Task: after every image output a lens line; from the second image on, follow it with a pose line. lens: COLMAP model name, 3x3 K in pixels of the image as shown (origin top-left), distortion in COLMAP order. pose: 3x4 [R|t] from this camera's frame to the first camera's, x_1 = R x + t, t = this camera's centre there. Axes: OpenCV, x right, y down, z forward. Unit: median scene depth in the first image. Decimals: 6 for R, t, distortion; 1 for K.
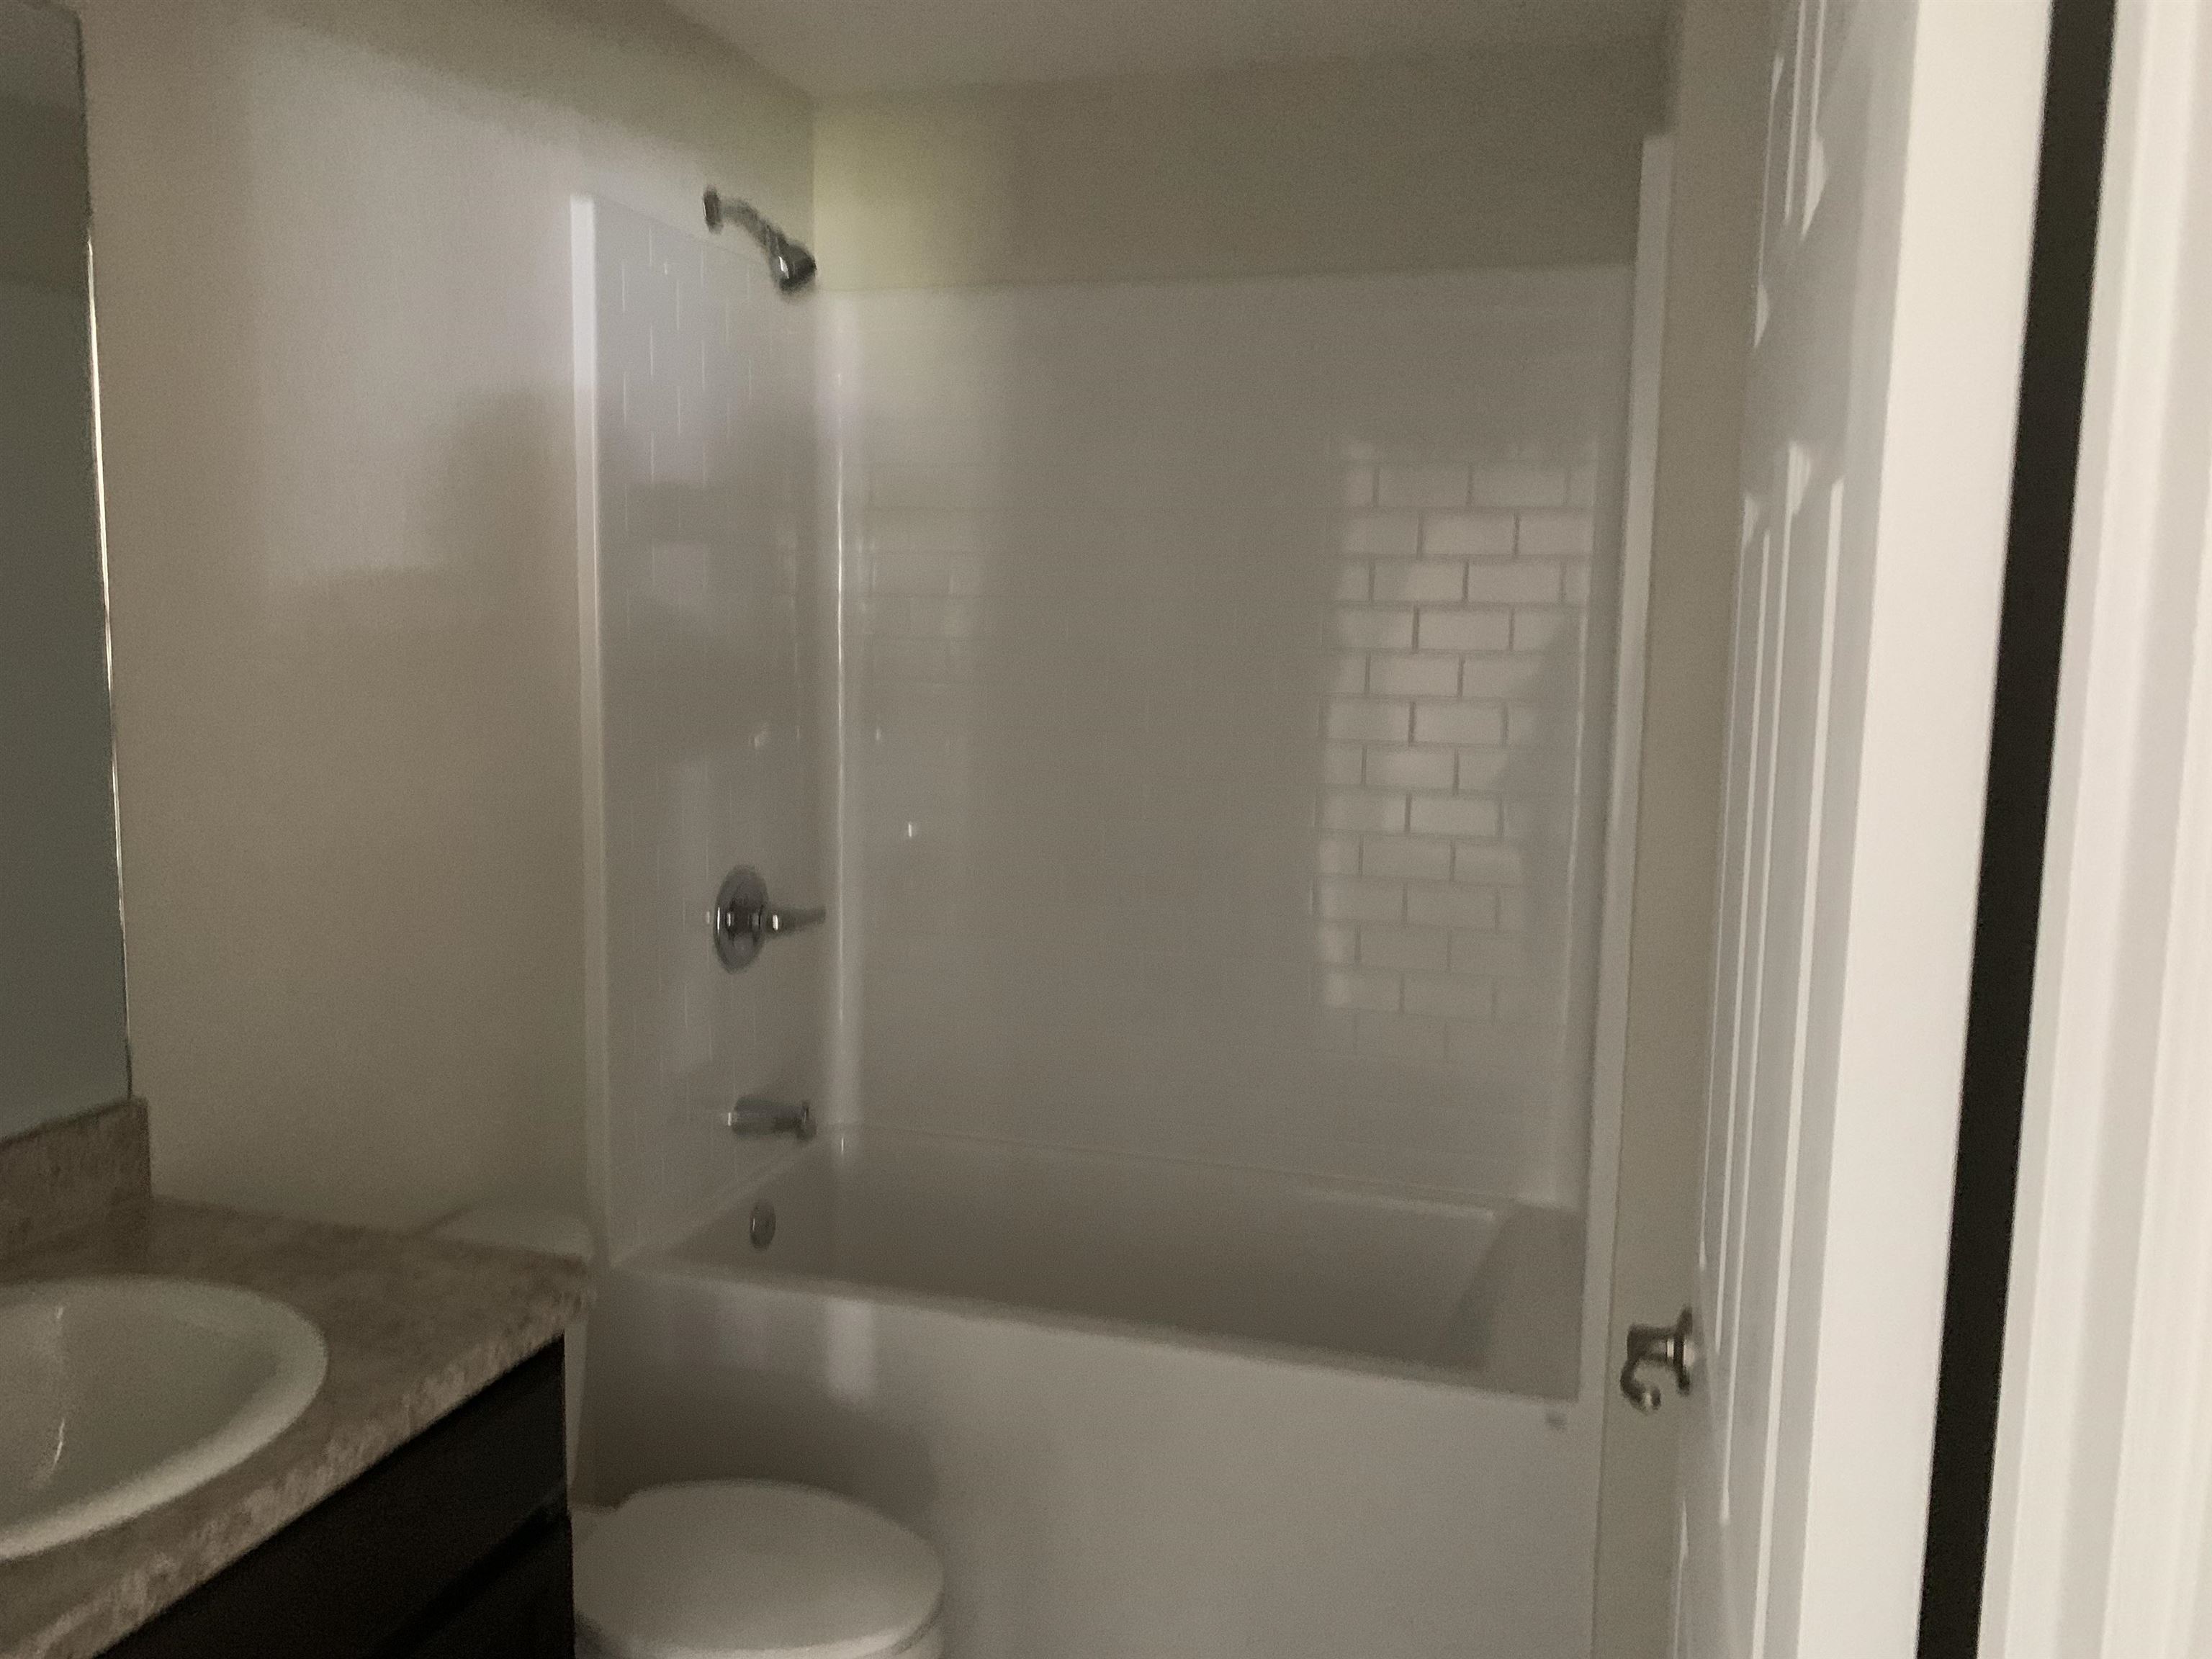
lens RADIAL K [[1721.3, 0, 1098.7], [0, 1721.3, 838.4], [0, 0, 1]] dist [0.036144, -0.049719]
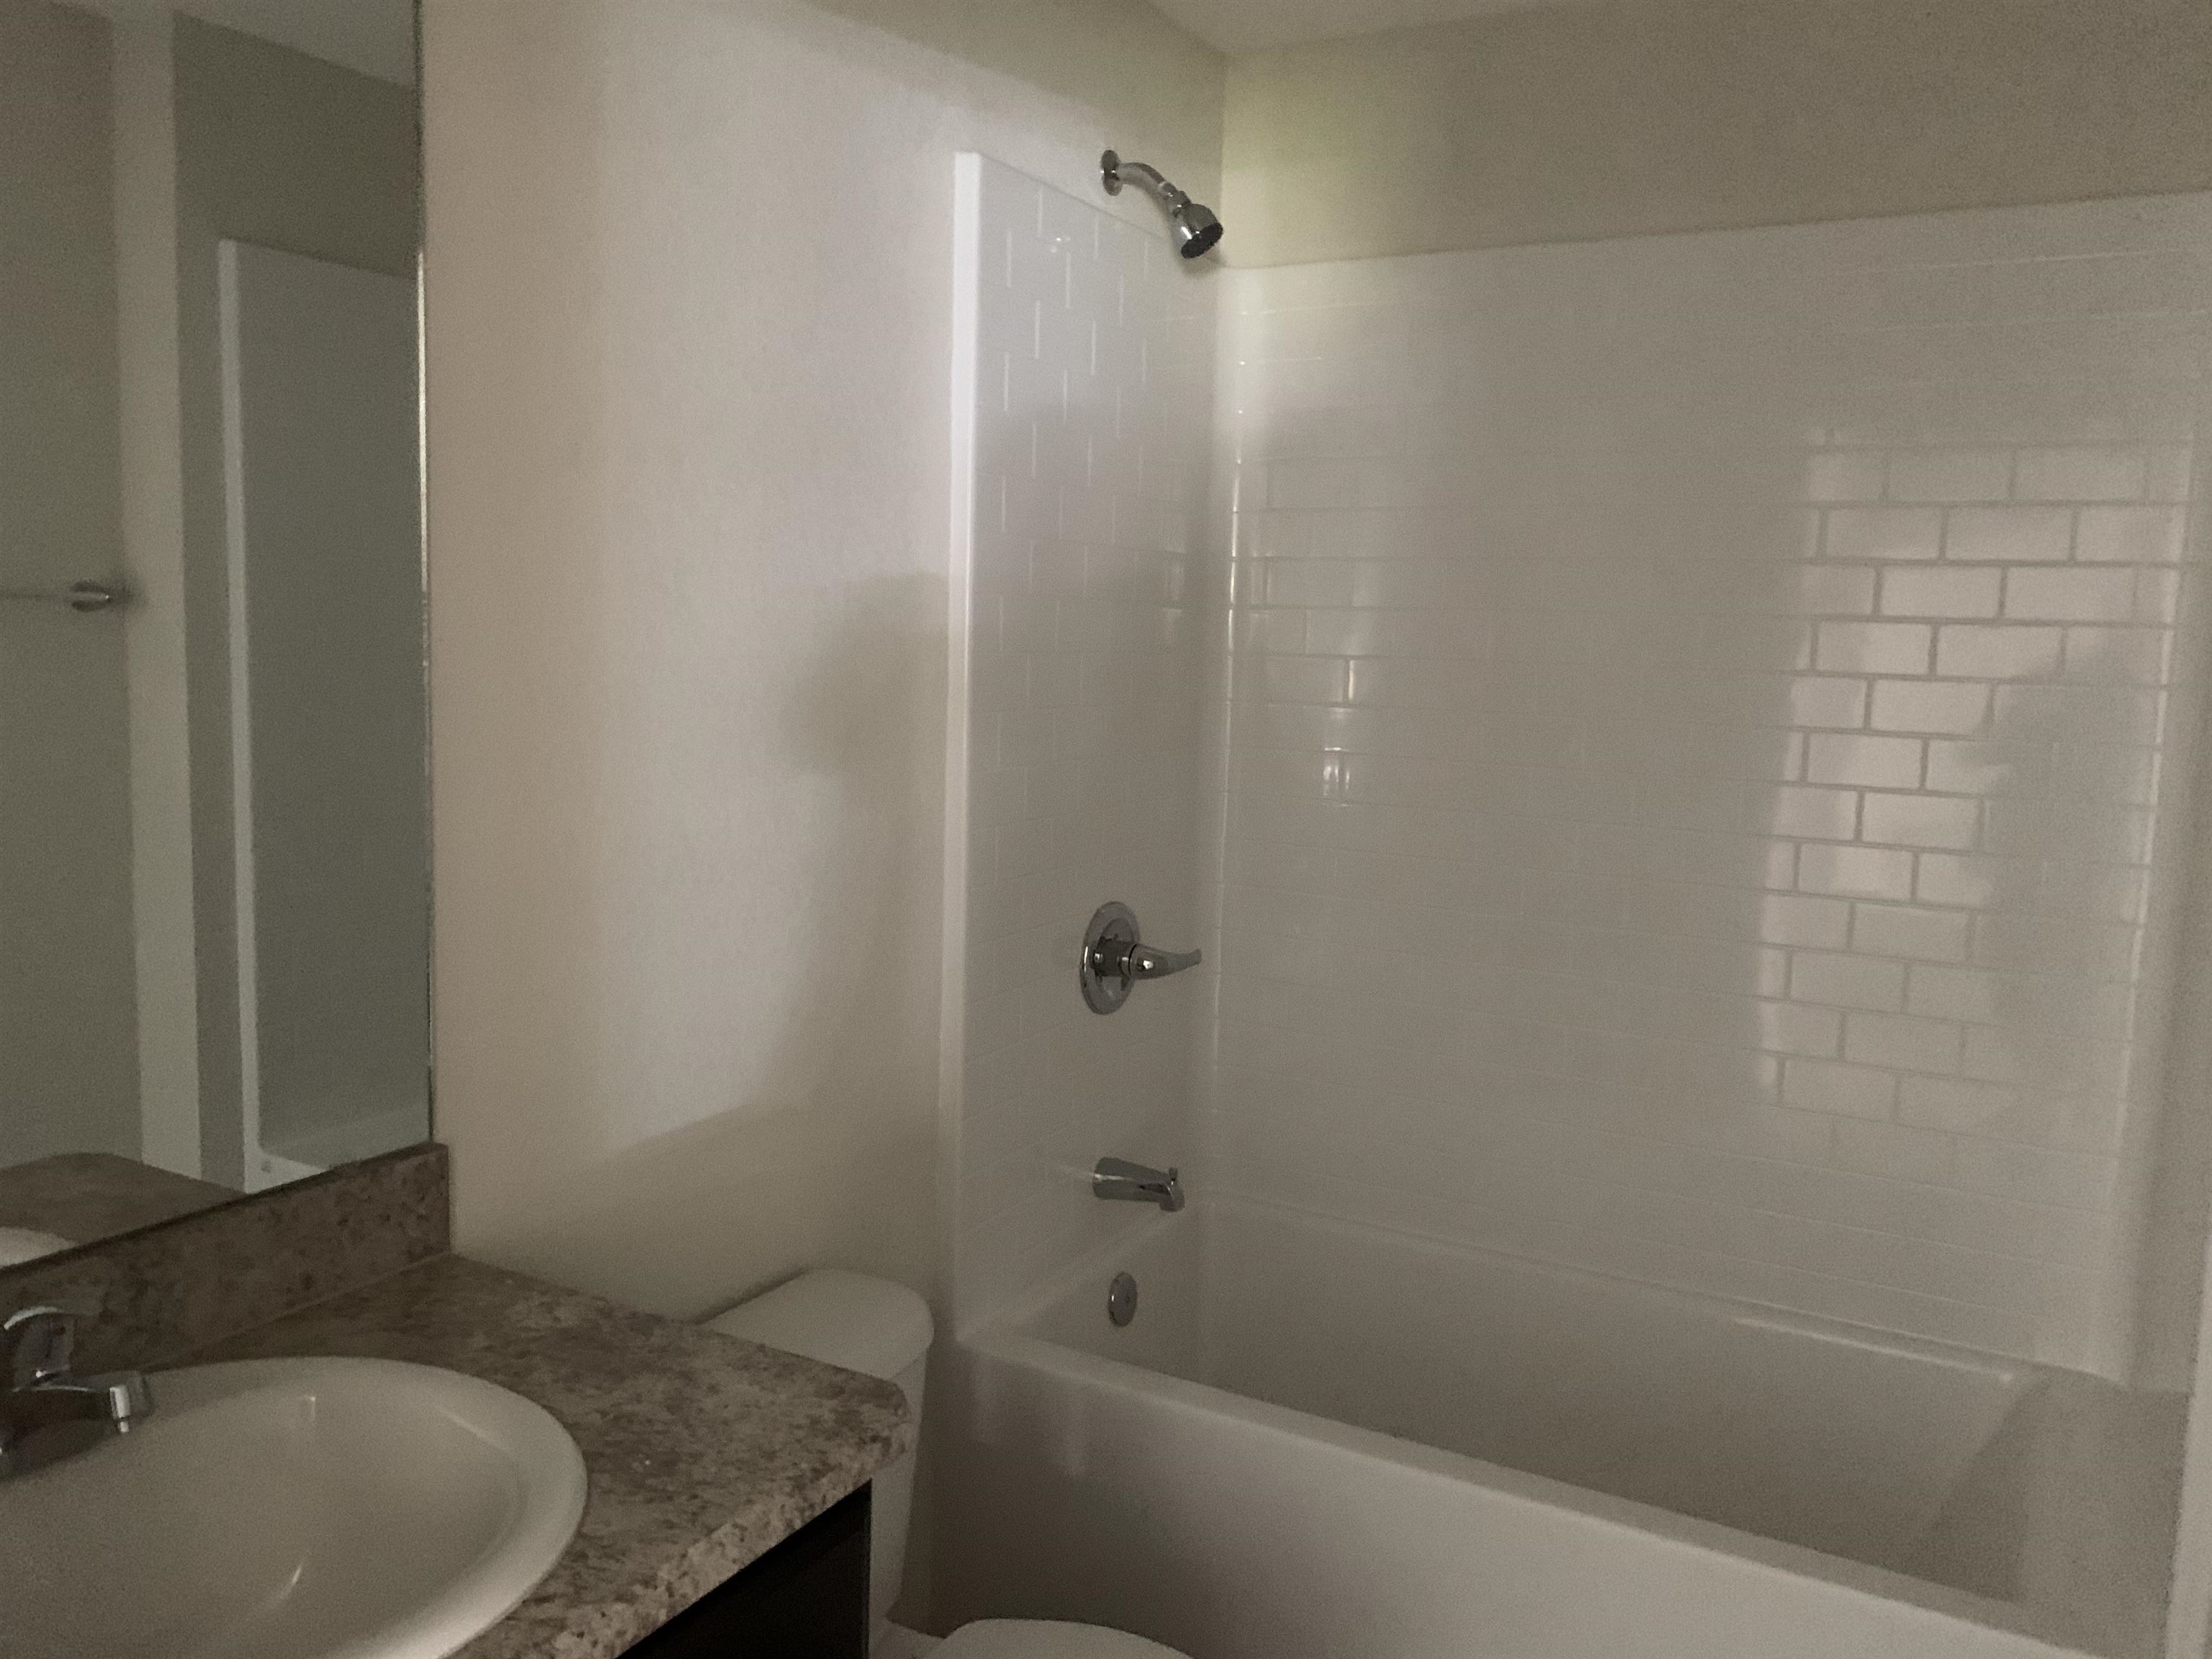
lens RADIAL K [[1721.3, 0, 1094.1], [0, 1721.3, 825.2], [0, 0, 1]] dist [0.036144, -0.049719]
pose [[0.975182, 0.034459, -0.218708, -0.026329], [-0.040213, 0.998951, -0.021911, -0.005551], [0.217724, 0.030162, 0.975544, 0.147698]]
